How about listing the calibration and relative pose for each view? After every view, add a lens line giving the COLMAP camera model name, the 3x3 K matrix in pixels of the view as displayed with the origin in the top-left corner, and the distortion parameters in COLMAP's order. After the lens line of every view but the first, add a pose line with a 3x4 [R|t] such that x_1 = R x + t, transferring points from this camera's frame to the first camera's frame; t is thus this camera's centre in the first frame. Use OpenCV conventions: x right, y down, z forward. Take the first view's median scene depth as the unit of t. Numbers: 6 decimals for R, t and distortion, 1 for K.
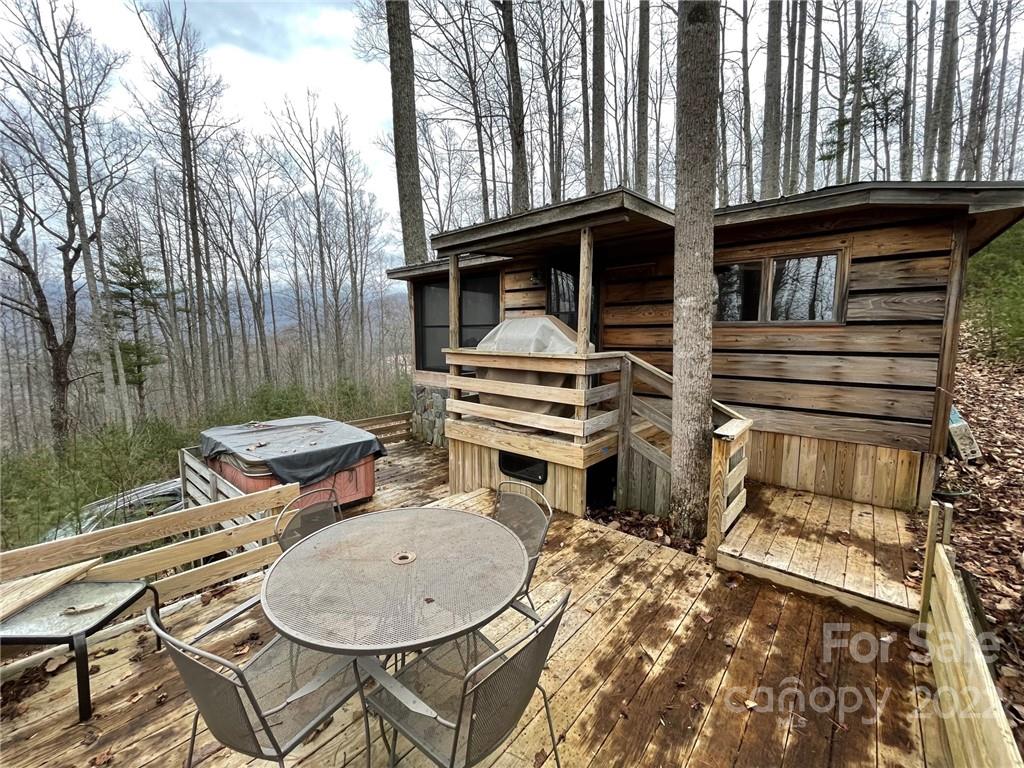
lens RADIAL K [[413.4, 0, 506.7], [0, 413.4, 375.5], [0, 0, 1]] dist [-0.000813, 0.000639]
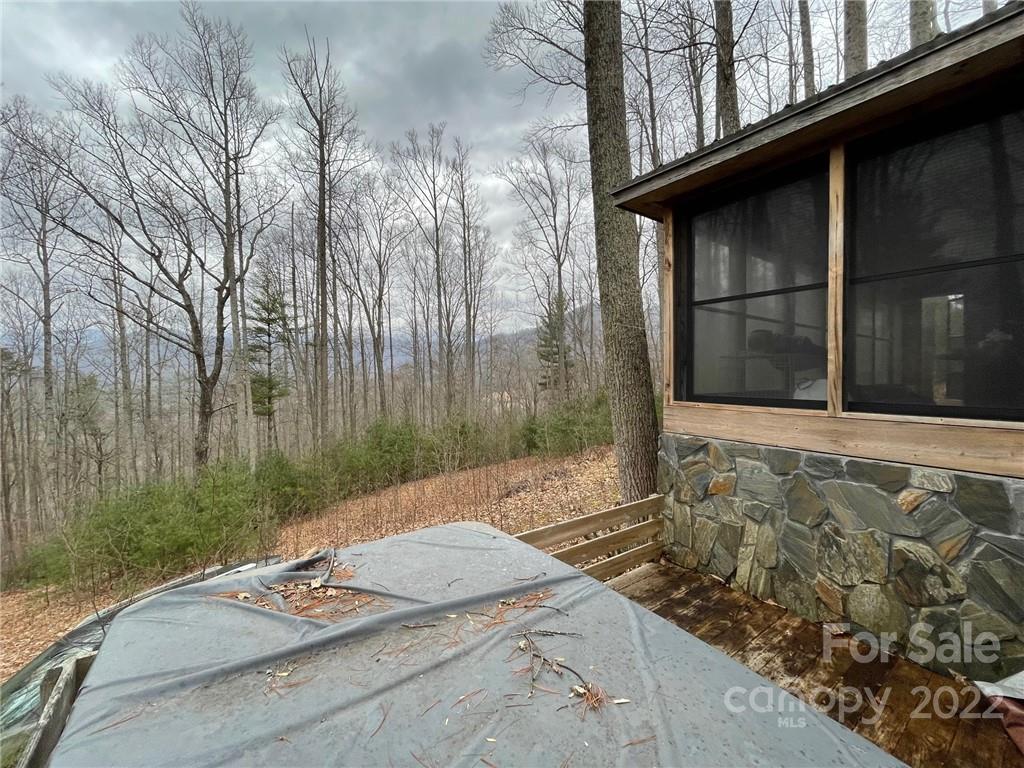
lens RADIAL K [[413.4, 0, 509.4], [0, 413.4, 379.7], [0, 0, 1]] dist [-0.000813, 0.000639]
pose [[0.973333, 0.004313, -0.229357, -0.062253], [-0.023565, 0.996414, -0.081269, 0.000729], [0.228184, 0.084506, 0.969944, 0.111401]]
